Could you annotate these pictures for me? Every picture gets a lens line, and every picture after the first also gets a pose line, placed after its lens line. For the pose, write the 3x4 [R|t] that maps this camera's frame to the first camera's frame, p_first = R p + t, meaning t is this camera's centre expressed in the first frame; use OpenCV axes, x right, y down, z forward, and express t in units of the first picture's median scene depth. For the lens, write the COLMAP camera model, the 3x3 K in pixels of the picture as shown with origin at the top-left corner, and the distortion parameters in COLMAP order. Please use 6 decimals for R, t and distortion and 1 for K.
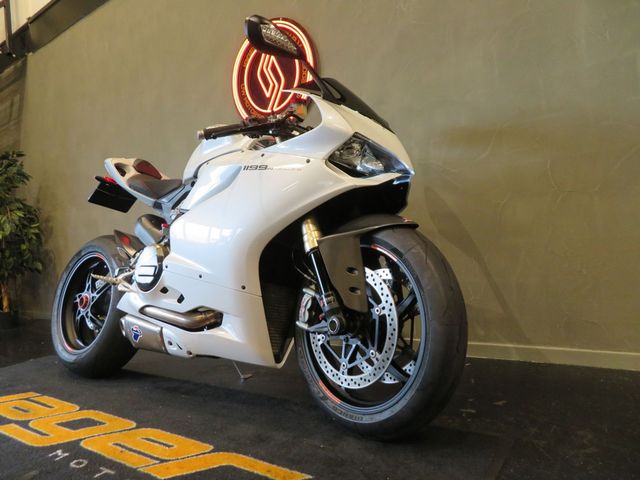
lens RADIAL K [[456.0, 0, 318.7], [0, 456.0, 239.0], [0, 0, 1]] dist [-0.011315, 0.010494]
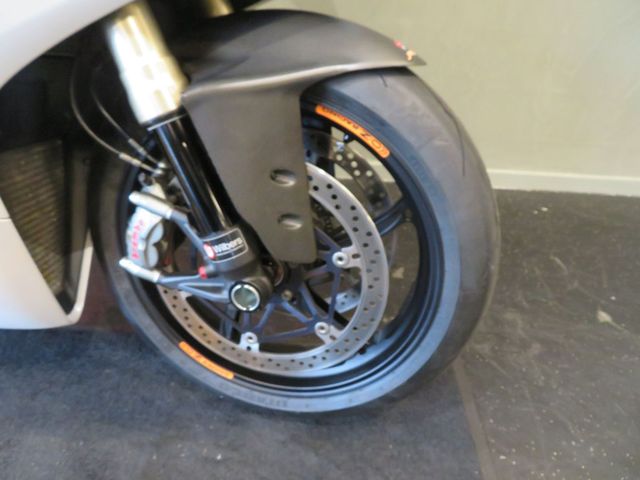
lens RADIAL K [[456.0, 0, 321.2], [0, 456.0, 238.6], [0, 0, 1]] dist [-0.011315, 0.010494]
pose [[0.816774, -0.224044, 0.531680, -0.121262], [-0.124879, 0.831030, 0.542028, -0.104237], [-0.563280, -0.509110, 0.650786, 0.612326]]
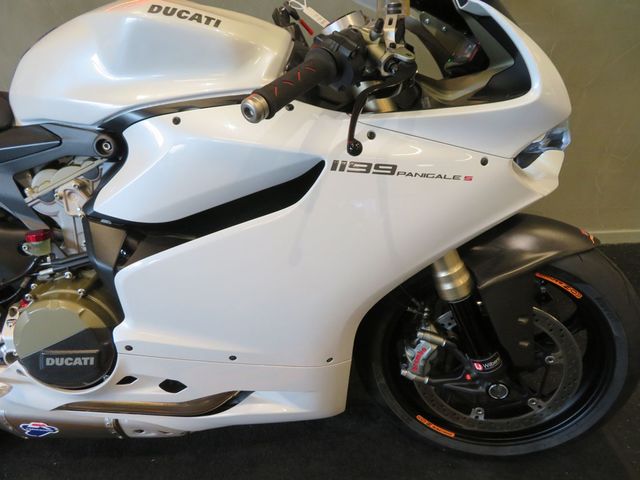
lens RADIAL K [[456.0, 0, 315.7], [0, 456.0, 239.4], [0, 0, 1]] dist [-0.011315, 0.010494]
pose [[0.796789, -0.285962, 0.532310, -0.466211], [-0.035441, 0.857298, 0.513599, -0.344680], [-0.603218, -0.428095, 0.672951, 0.700354]]
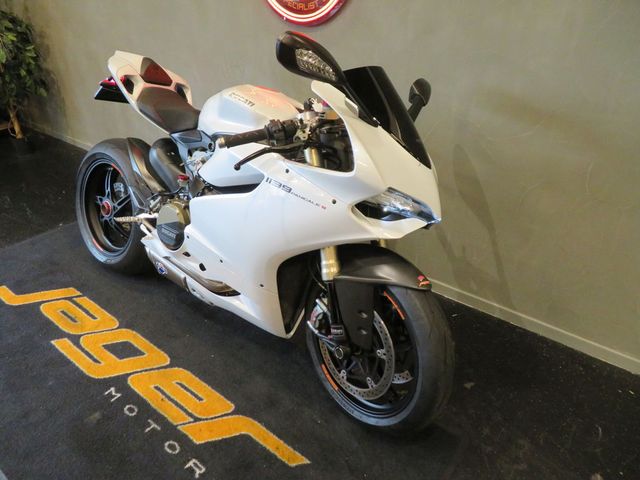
lens RADIAL K [[456.0, 0, 318.1], [0, 456.0, 239.6], [0, 0, 1]] dist [-0.011315, 0.010494]
pose [[0.994534, 0.103771, 0.011547, -0.057172], [-0.096305, 0.868970, 0.485403, -0.546294], [0.040337, -0.483862, 0.874214, 0.113491]]
